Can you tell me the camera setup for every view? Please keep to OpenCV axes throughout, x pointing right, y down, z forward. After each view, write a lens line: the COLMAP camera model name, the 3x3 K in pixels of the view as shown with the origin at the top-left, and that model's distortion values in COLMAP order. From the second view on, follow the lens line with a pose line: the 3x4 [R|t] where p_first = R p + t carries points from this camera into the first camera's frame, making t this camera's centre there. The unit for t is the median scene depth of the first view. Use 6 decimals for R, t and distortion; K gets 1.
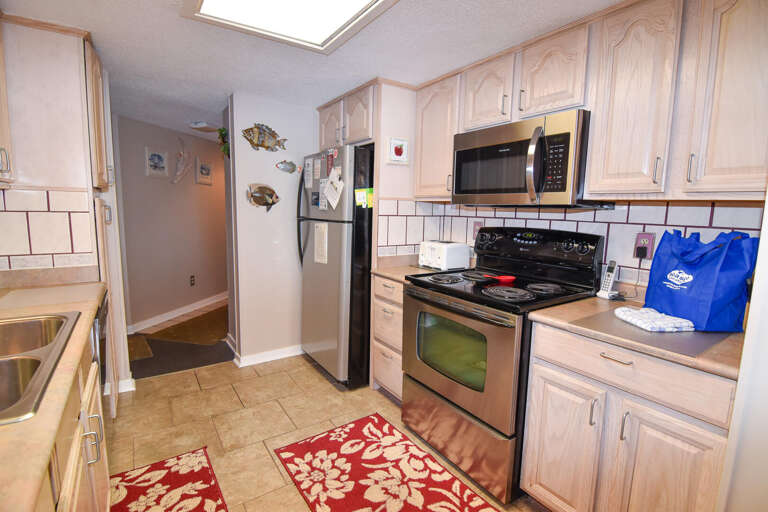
lens RADIAL K [[370.2, 0, 389.9], [0, 370.2, 256.9], [0, 0, 1]] dist [-0.011640, -0.006800]
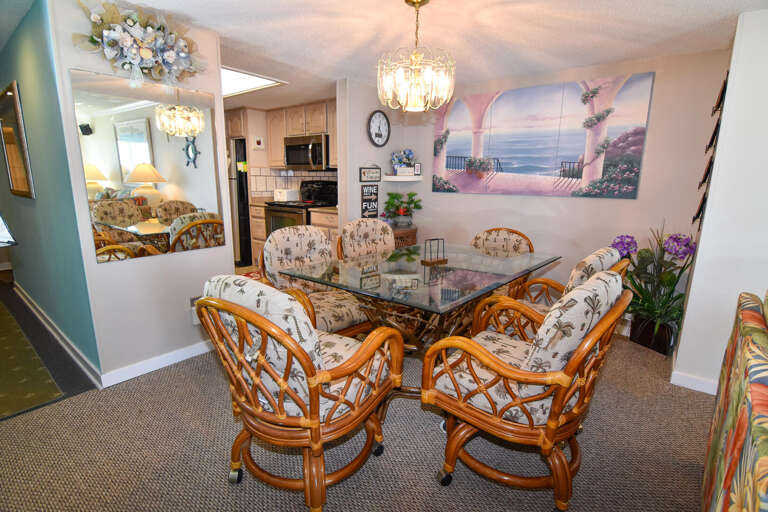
lens RADIAL K [[370.2, 0, 389.9], [0, 370.2, 256.9], [0, 0, 1]] dist [-0.011640, -0.006800]
pose [[0.952378, -0.067395, 0.297378, 0.067624], [0.042337, 0.995049, 0.089918, 0.185864], [-0.301966, -0.073046, 0.950516, -1.215305]]
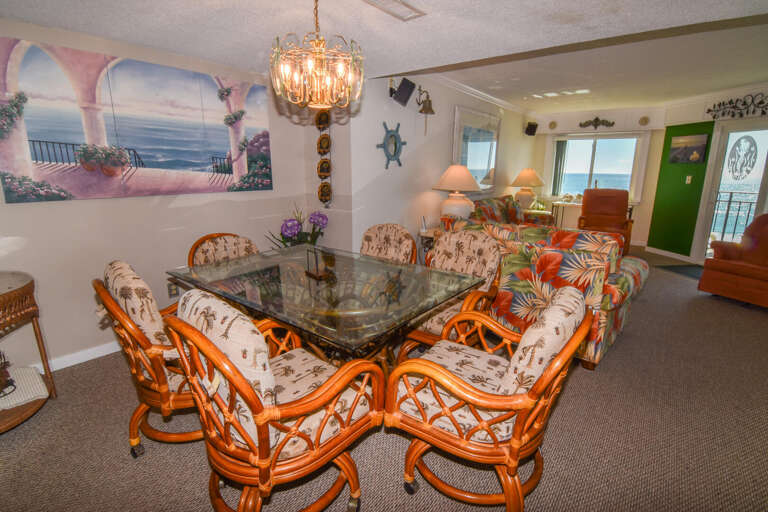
lens RADIAL K [[370.2, 0, 389.9], [0, 370.2, 256.9], [0, 0, 1]] dist [-0.011640, -0.006800]
pose [[-0.309751, -0.242401, 0.919400, -0.381818], [0.102980, 0.952716, 0.285880, 0.020586], [-0.945225, 0.183231, -0.270142, -0.297828]]
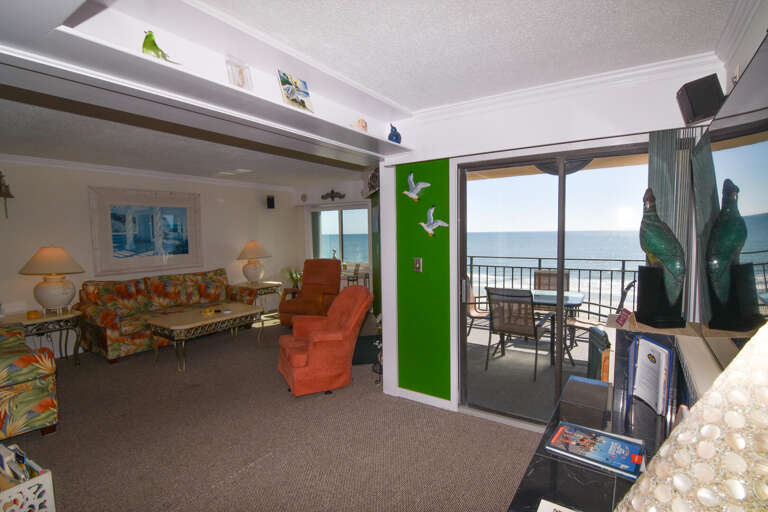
lens RADIAL K [[370.2, 0, 389.9], [0, 370.2, 256.9], [0, 0, 1]] dist [-0.011640, -0.006800]
pose [[-0.381736, -0.075175, 0.921209, -0.934470], [0.126054, 0.983140, 0.132463, 0.162546], [-0.915635, 0.166688, -0.365824, -2.030606]]
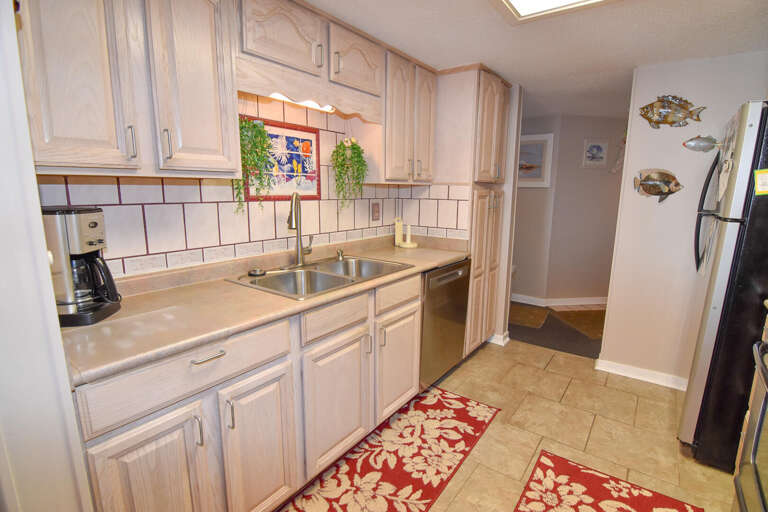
lens RADIAL K [[370.2, 0, 389.9], [0, 370.2, 256.9], [0, 0, 1]] dist [-0.011640, -0.006800]
pose [[0.329081, 0.150819, -0.932180, 0.309276], [-0.124324, 0.985490, 0.115554, -0.029036], [0.936082, 0.077866, 0.343056, 0.210459]]
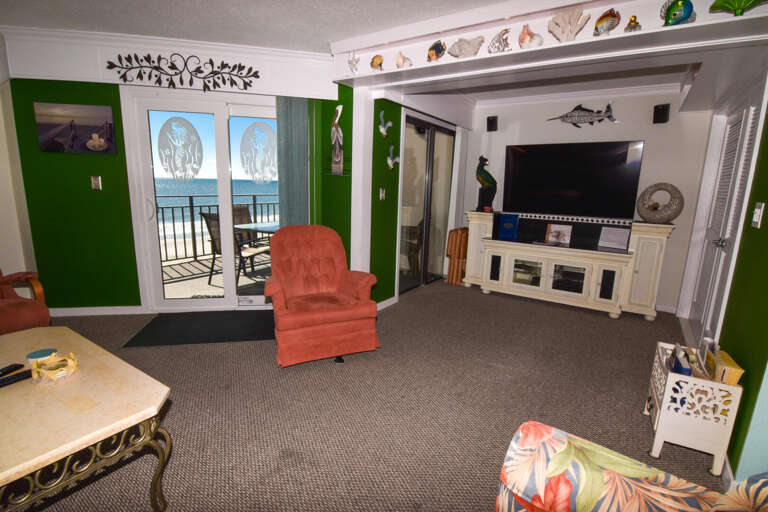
lens RADIAL K [[370.2, 0, 389.9], [0, 370.2, 256.9], [0, 0, 1]] dist [-0.011640, -0.006800]
pose [[-0.928359, 0.021722, -0.371051, 0.805577], [-0.098305, 0.948392, 0.301479, 0.161180], [0.358450, 0.316356, -0.878312, -1.158800]]
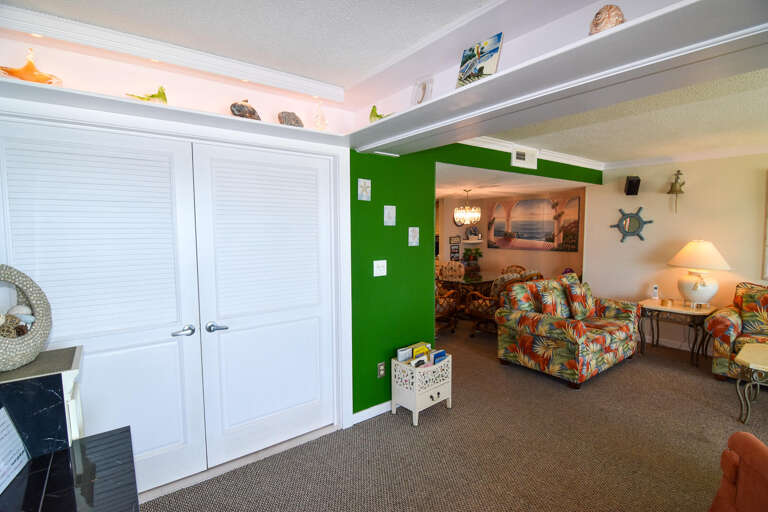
lens RADIAL K [[370.2, 0, 389.9], [0, 370.2, 256.9], [0, 0, 1]] dist [-0.011640, -0.006800]
pose [[0.998169, -0.030483, 0.052251, -0.259379], [0.033012, 0.998290, -0.048249, 0.257592], [-0.050691, 0.049885, 0.997468, -2.841772]]
